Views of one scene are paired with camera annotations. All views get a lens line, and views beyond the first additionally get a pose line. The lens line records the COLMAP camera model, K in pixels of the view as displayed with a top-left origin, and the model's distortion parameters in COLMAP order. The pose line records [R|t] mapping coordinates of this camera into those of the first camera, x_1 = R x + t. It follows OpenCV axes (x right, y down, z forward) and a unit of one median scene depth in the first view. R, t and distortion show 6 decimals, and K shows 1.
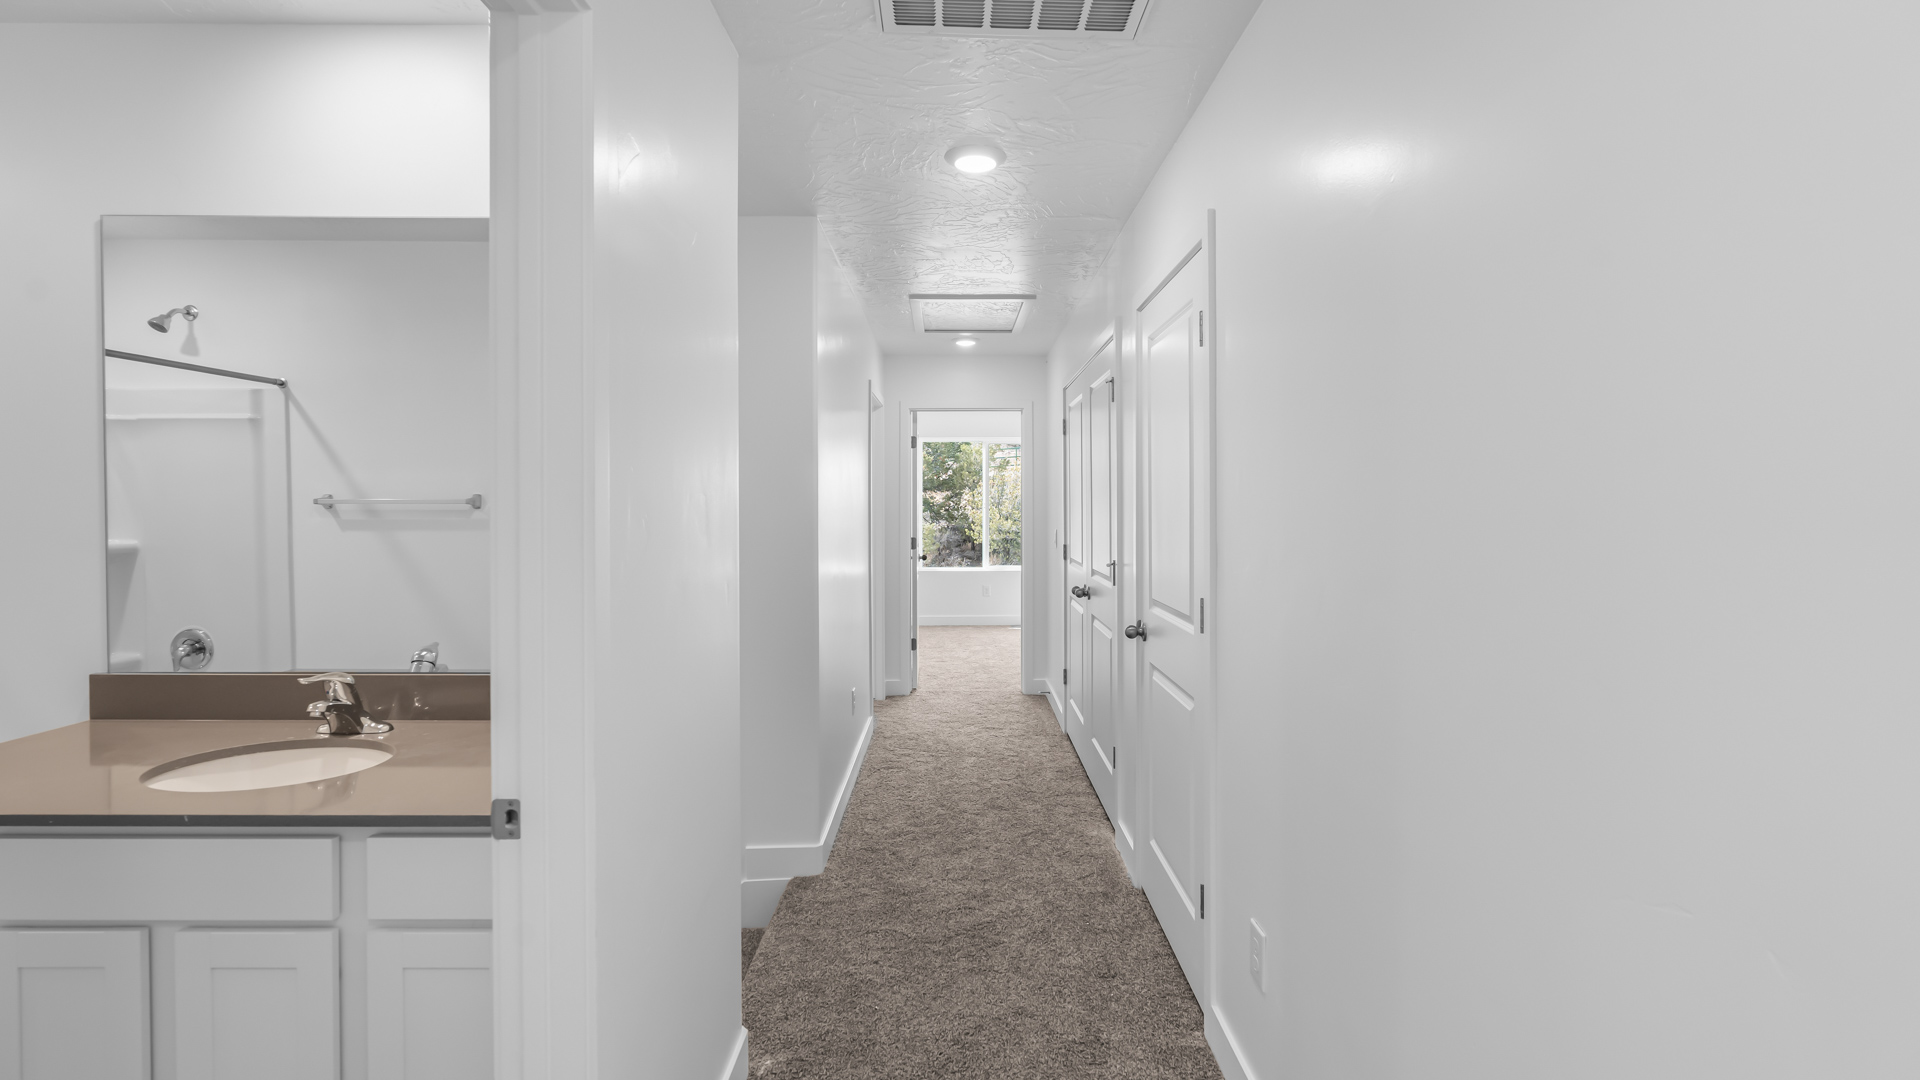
lens RADIAL K [[832.4, 0, 936.2], [0, 832.4, 518.9], [0, 0, 1]] dist [-0.001051, -0.000207]
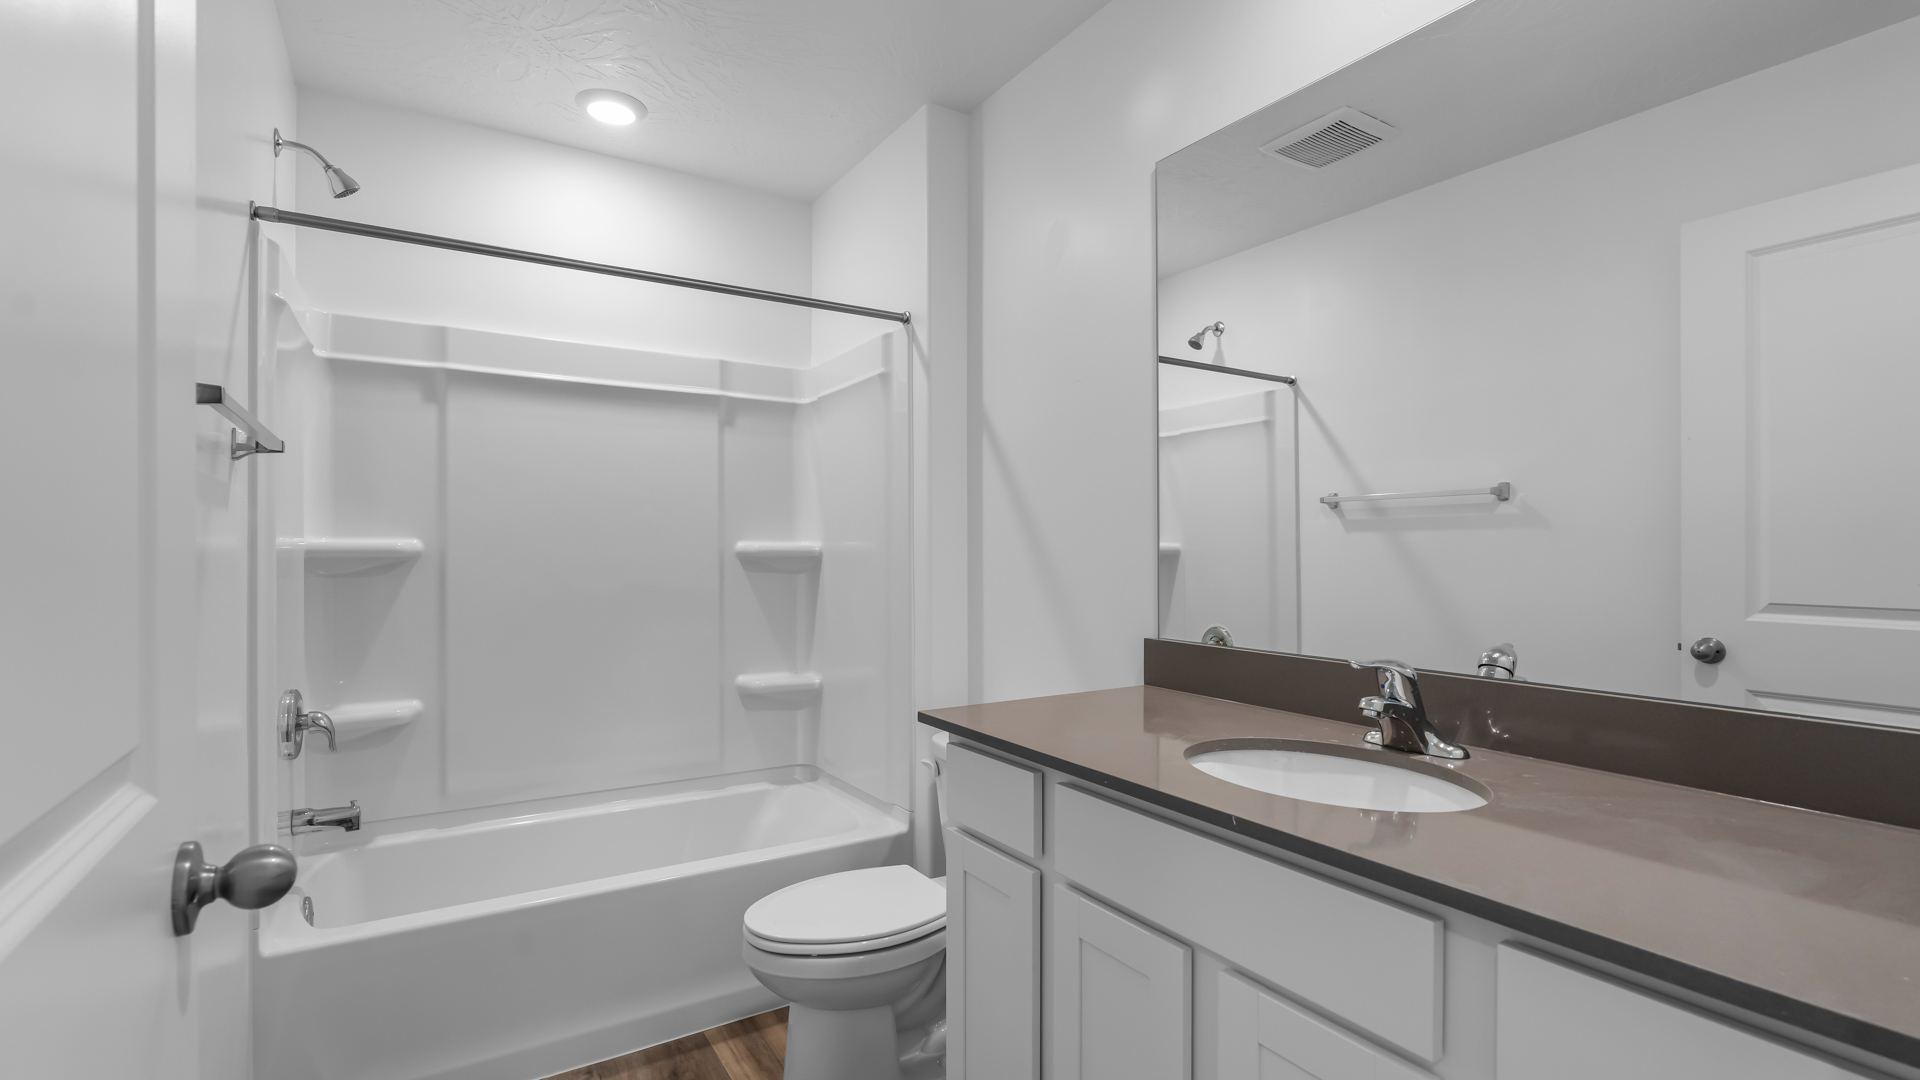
lens RADIAL K [[879.2, 0, 977.1], [0, 879.2, 551.6], [0, 0, 1]] dist [0.019104, 0.000565]
pose [[0.549470, 0.001249, -0.835512, -0.244179], [-0.010247, 0.999934, -0.005243, 0.084547], [0.835450, 0.011442, 0.549447, 0.248173]]
